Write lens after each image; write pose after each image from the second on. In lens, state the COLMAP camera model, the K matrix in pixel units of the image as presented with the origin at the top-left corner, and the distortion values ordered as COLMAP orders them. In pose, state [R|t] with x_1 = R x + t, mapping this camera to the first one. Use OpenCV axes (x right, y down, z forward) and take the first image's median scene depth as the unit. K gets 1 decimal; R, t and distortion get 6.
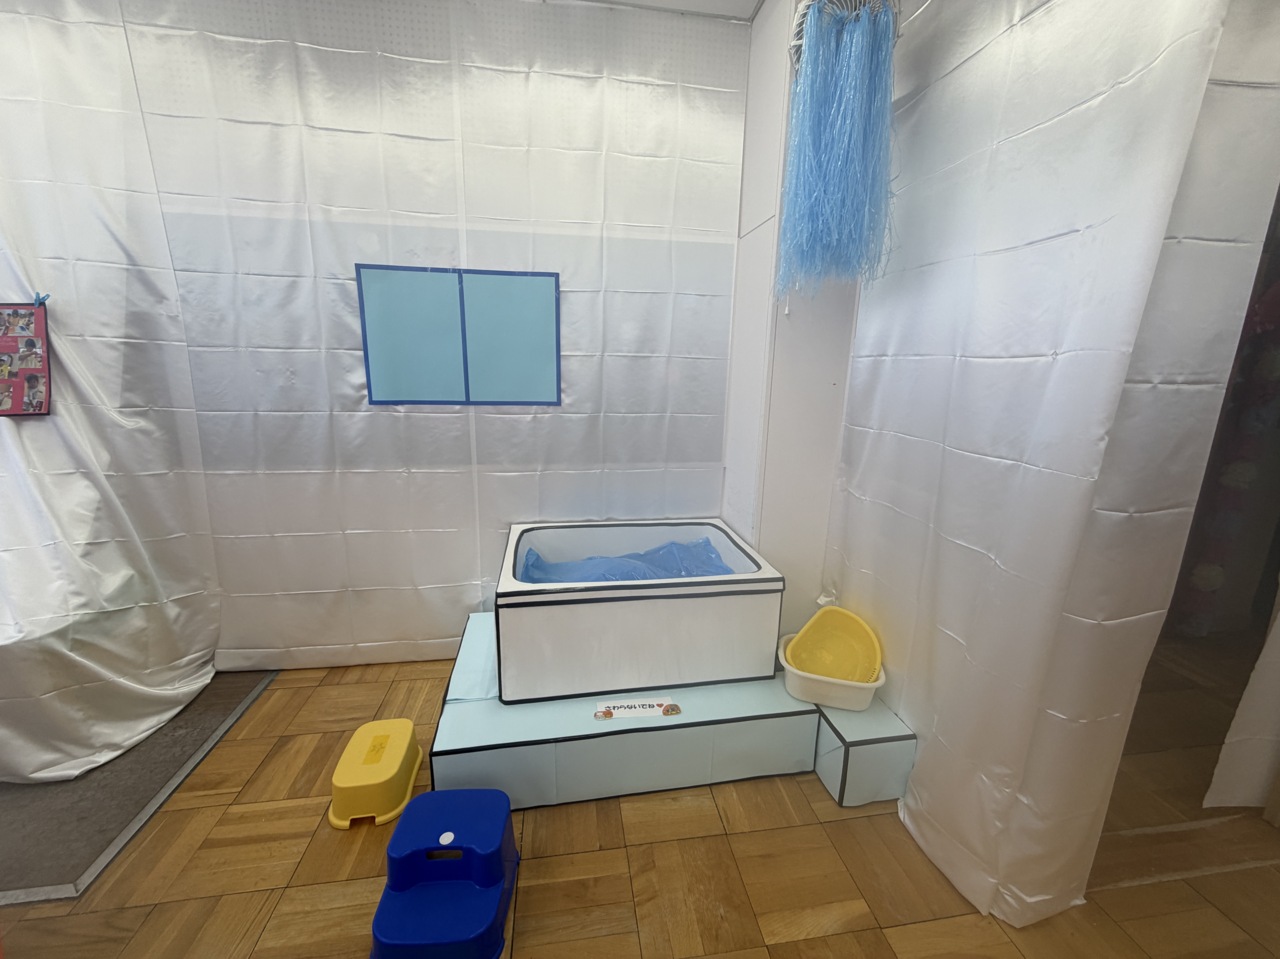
lens RADIAL K [[506.8, 0, 636.3], [0, 506.8, 483.0], [0, 0, 1]] dist [-0.000999, 0.000342]
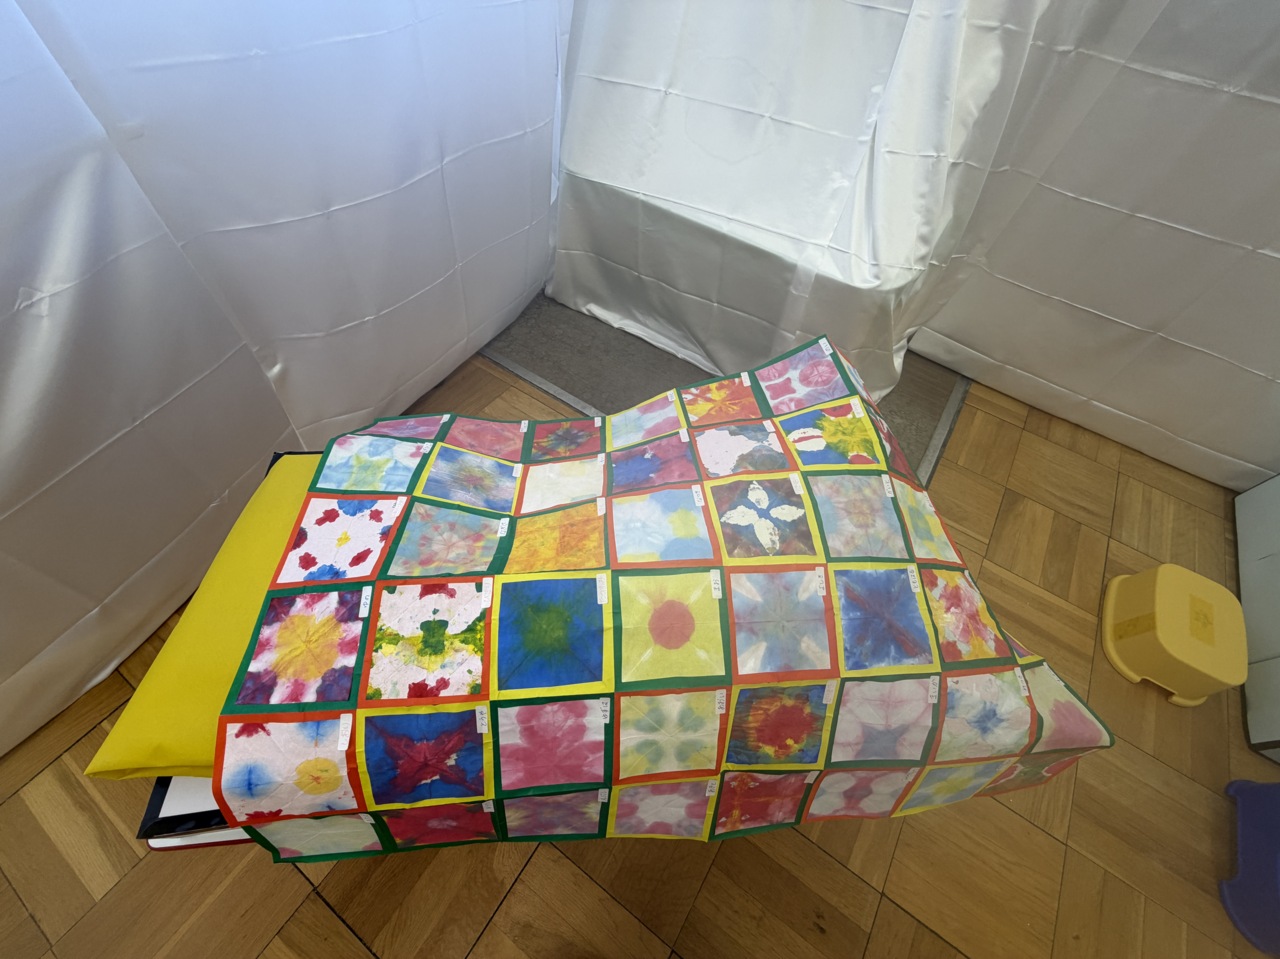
lens RADIAL K [[506.8, 0, 638.7], [0, 506.8, 479.6], [0, 0, 1]] dist [-0.000999, 0.000342]
pose [[0.731648, 0.570932, -0.372462, -0.775972], [-0.196812, 0.700037, 0.686450, 0.025054], [0.652653, -0.428935, 0.624547, 0.064540]]
